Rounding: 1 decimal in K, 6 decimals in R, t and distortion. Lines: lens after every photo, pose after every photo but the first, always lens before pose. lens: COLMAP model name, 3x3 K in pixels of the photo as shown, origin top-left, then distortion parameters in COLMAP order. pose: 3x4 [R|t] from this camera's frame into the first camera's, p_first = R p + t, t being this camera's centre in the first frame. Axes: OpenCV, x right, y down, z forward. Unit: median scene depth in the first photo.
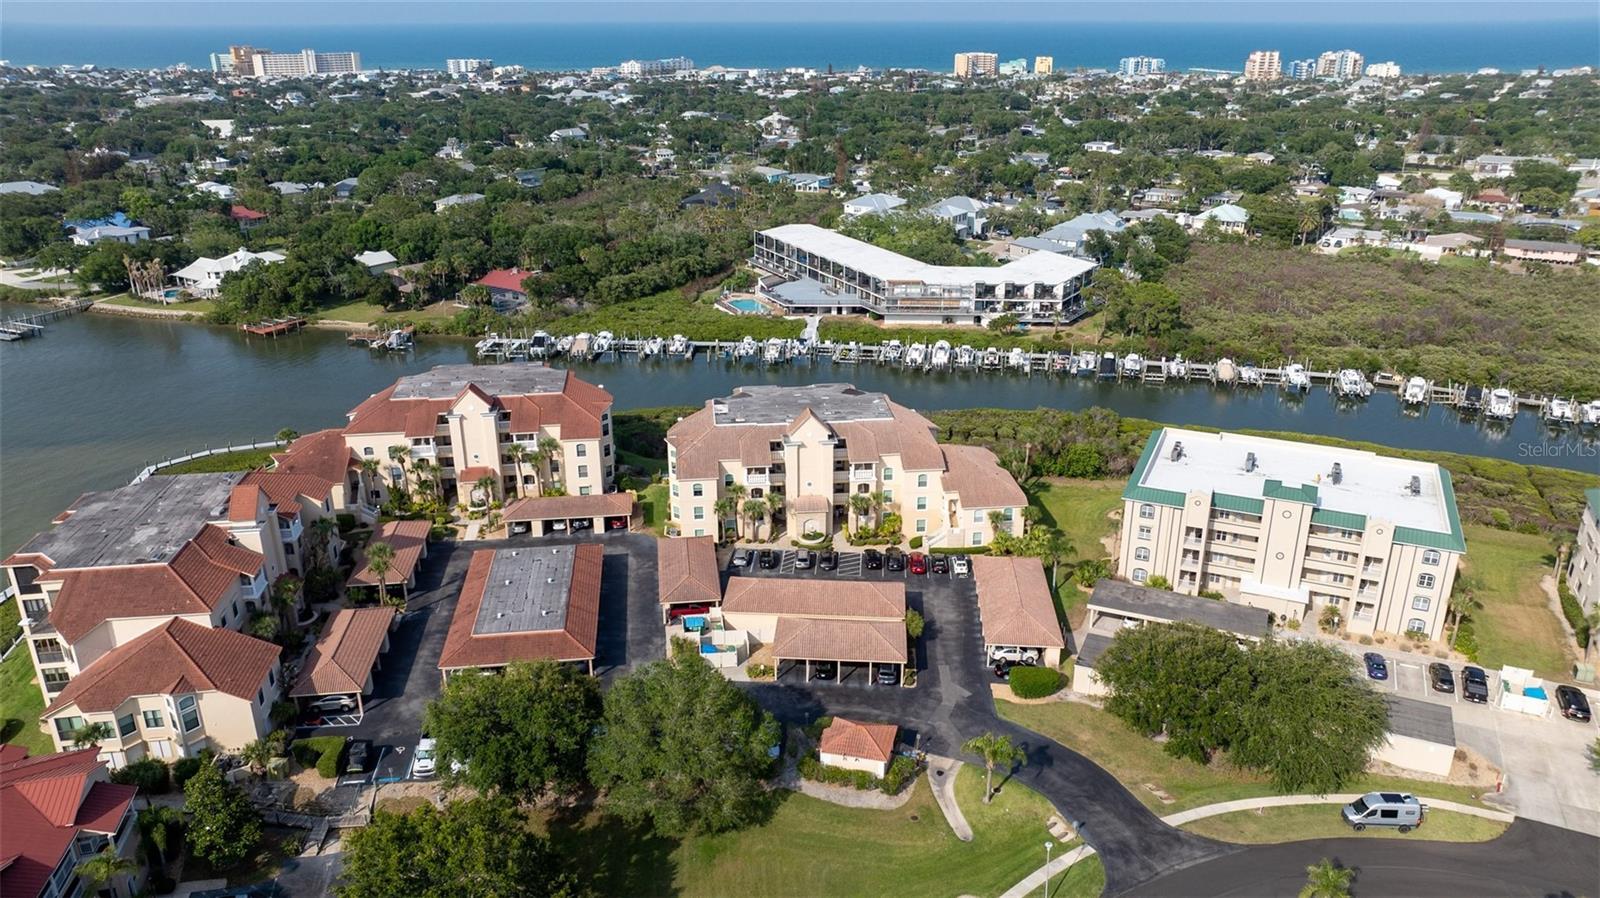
lens RADIAL K [[1128.2, 0, 810.2], [0, 1128.2, 433.8], [0, 0, 1]] dist [-0.032286, 0.023973]
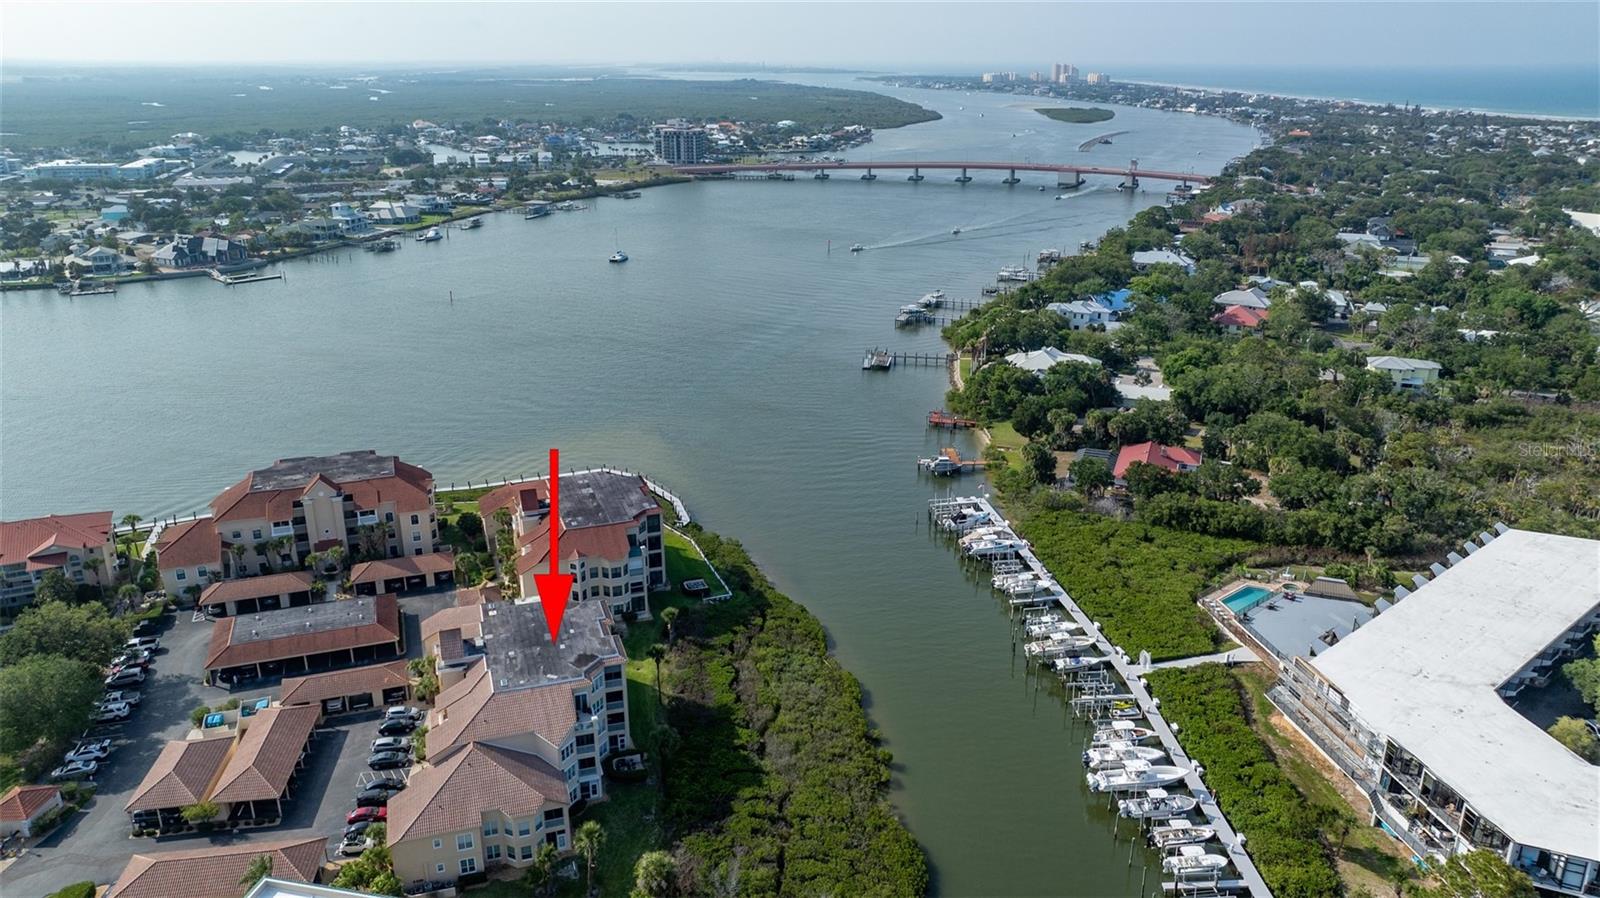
lens RADIAL K [[1128.2, 0, 797.0], [0, 1128.2, 453.0], [0, 0, 1]] dist [-0.032286, 0.023973]
pose [[0.213900, 0.327449, -0.920339, 0.585285], [-0.340483, 0.908054, 0.243945, -0.320467], [0.915597, 0.261180, 0.305724, 0.599493]]
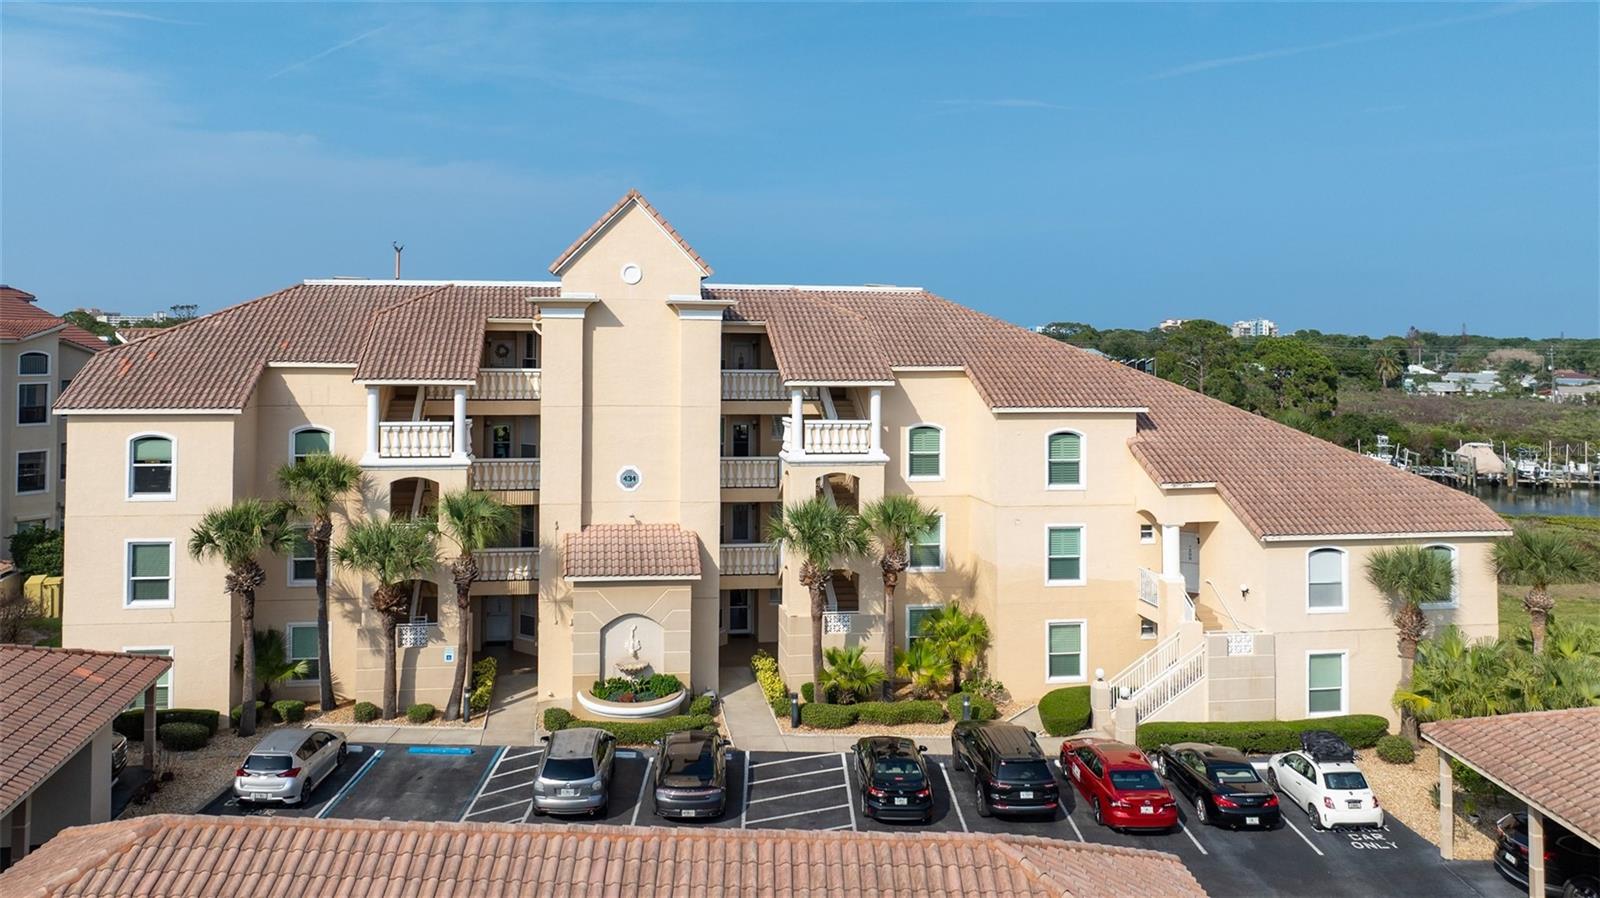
lens RADIAL K [[1128.2, 0, 736.7], [0, 1128.2, 310.4], [0, 0, 1]] dist [-0.032286, 0.023973]
pose [[0.999248, 0.005651, 0.038372, 0.009058], [0.009570, 0.922814, -0.385126, 0.070733], [-0.037587, 0.385204, 0.922066, 0.485394]]
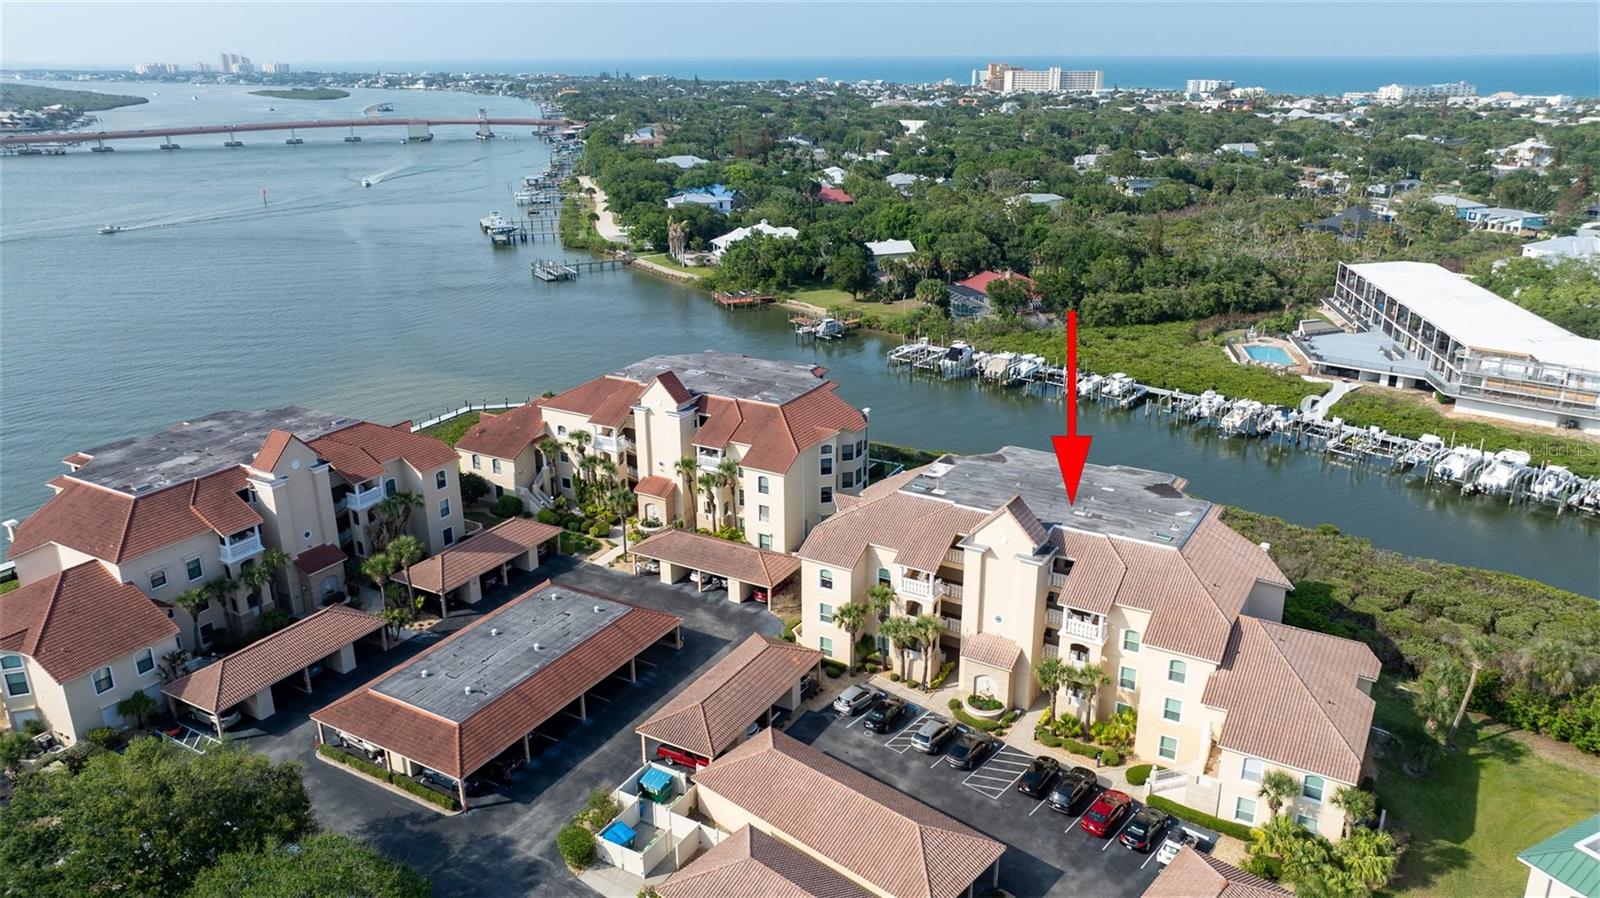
lens RADIAL K [[1128.2, 0, 809.3], [0, 1128.2, 452.7], [0, 0, 1]] dist [-0.032286, 0.023973]
pose [[0.797401, 0.200515, -0.569162, 0.159674], [-0.206843, 0.976863, 0.054358, -0.035578], [0.566893, 0.074382, 0.820427, 0.284922]]
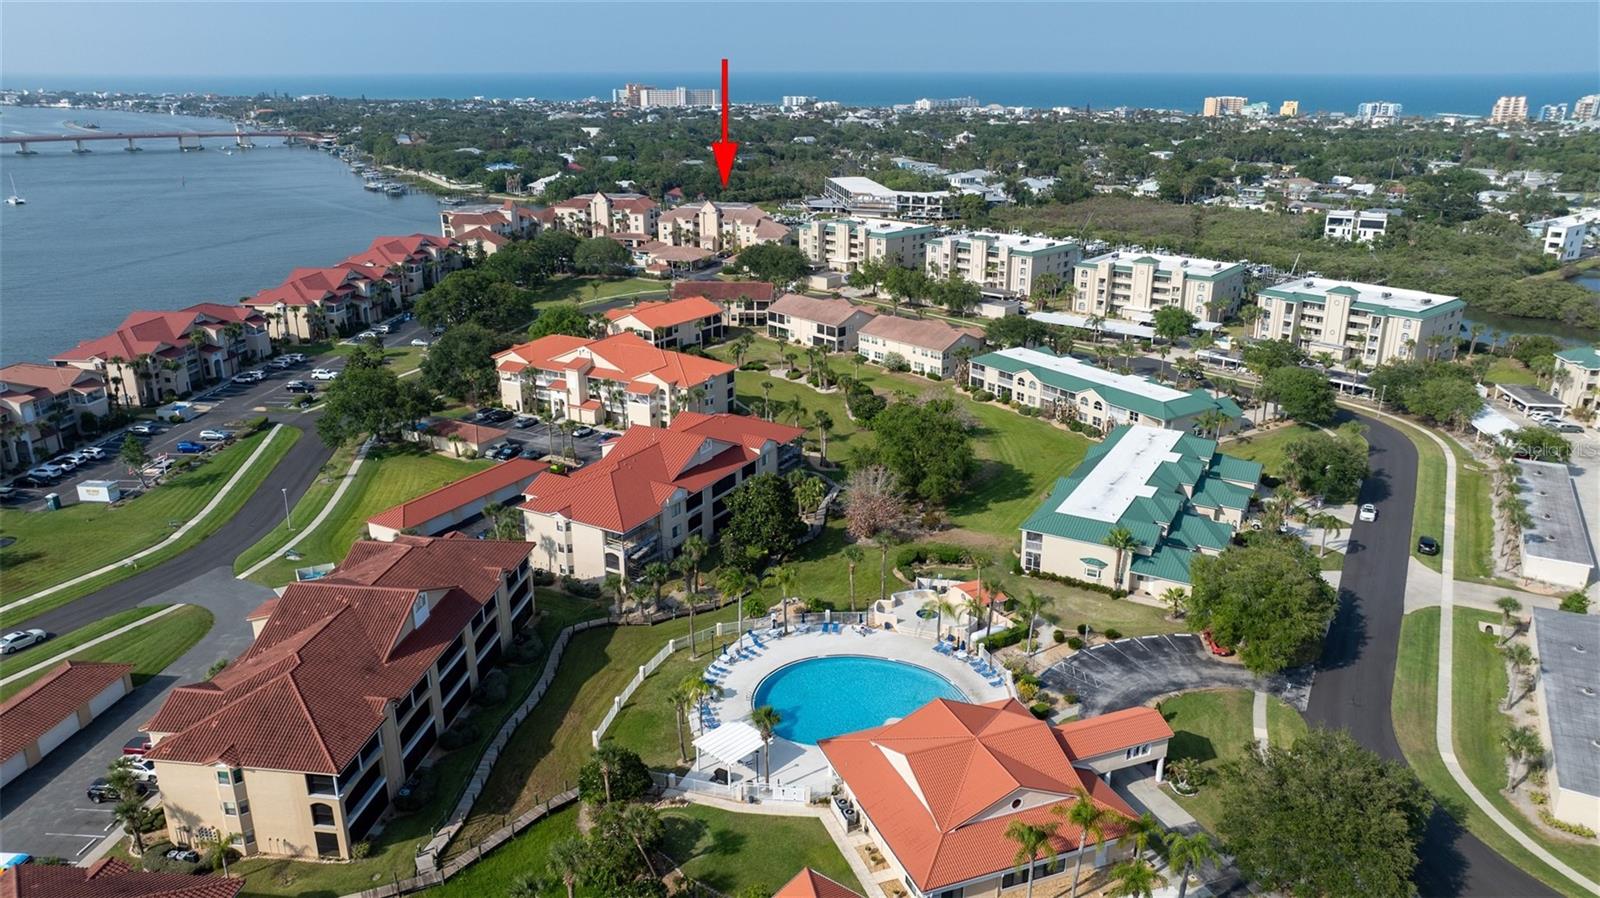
lens RADIAL K [[1128.2, 0, 806.2], [0, 1128.2, 442.3], [0, 0, 1]] dist [-0.032286, 0.023973]
pose [[0.945944, 0.104474, -0.307042, 0.684275], [-0.114629, 0.993292, -0.015176, 0.351712], [0.303397, 0.049551, 0.951575, -0.882918]]
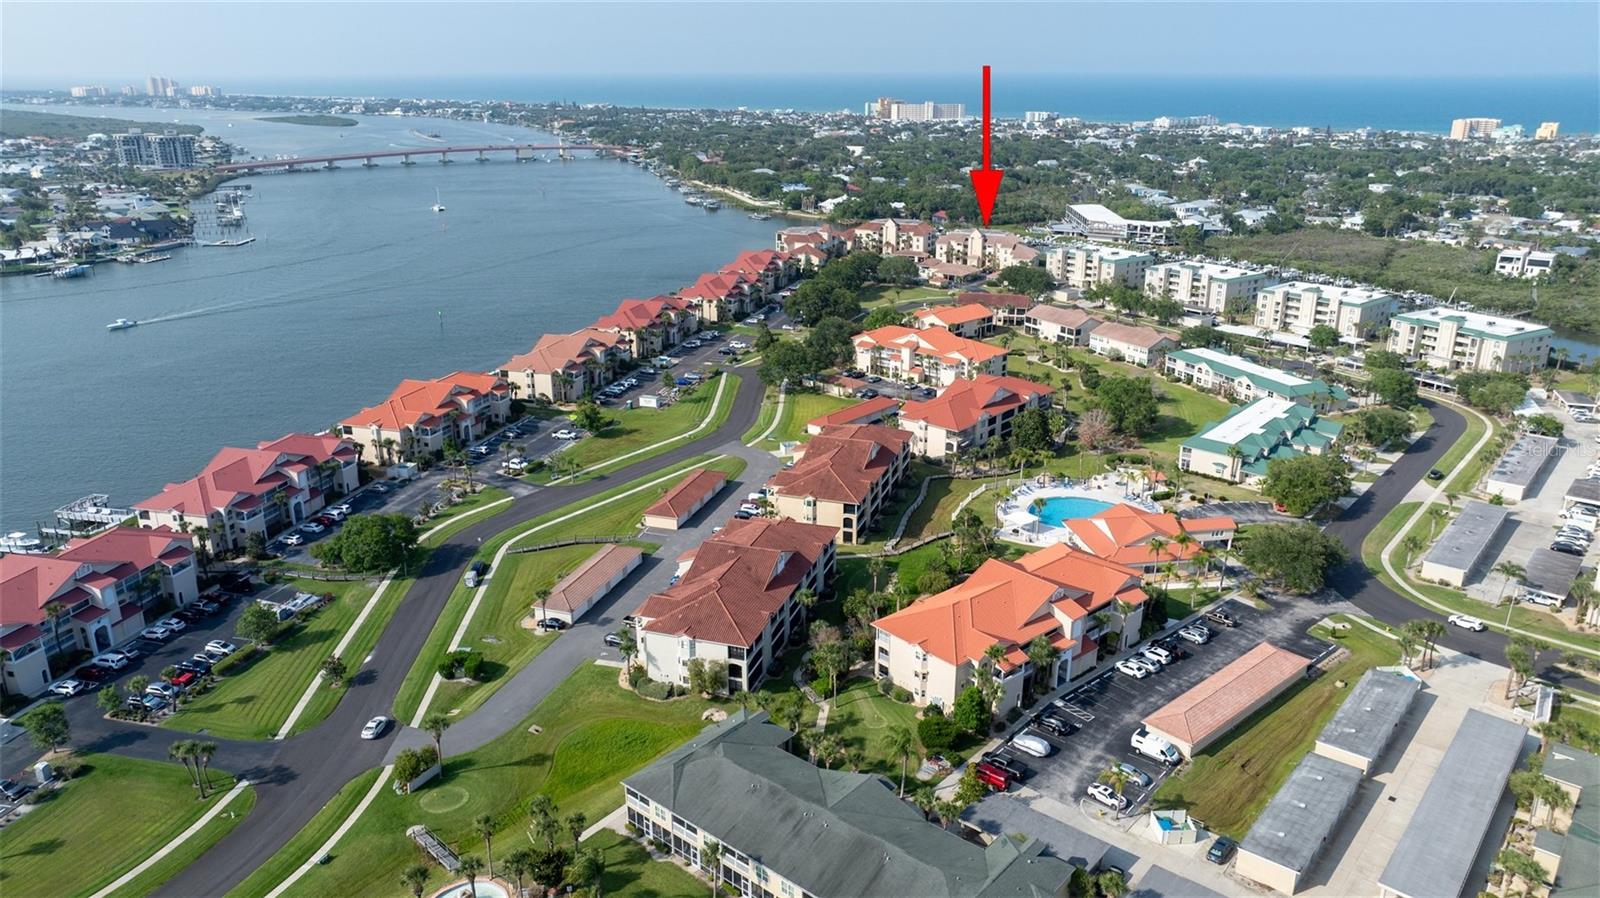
lens RADIAL K [[1128.2, 0, 804.9], [0, 1128.2, 446.4], [0, 0, 1]] dist [-0.032286, 0.023973]
pose [[0.862435, 0.162908, -0.479236, 0.819959], [-0.176800, 0.984111, 0.016360, 0.422785], [0.474287, 0.070619, 0.877534, -1.385617]]
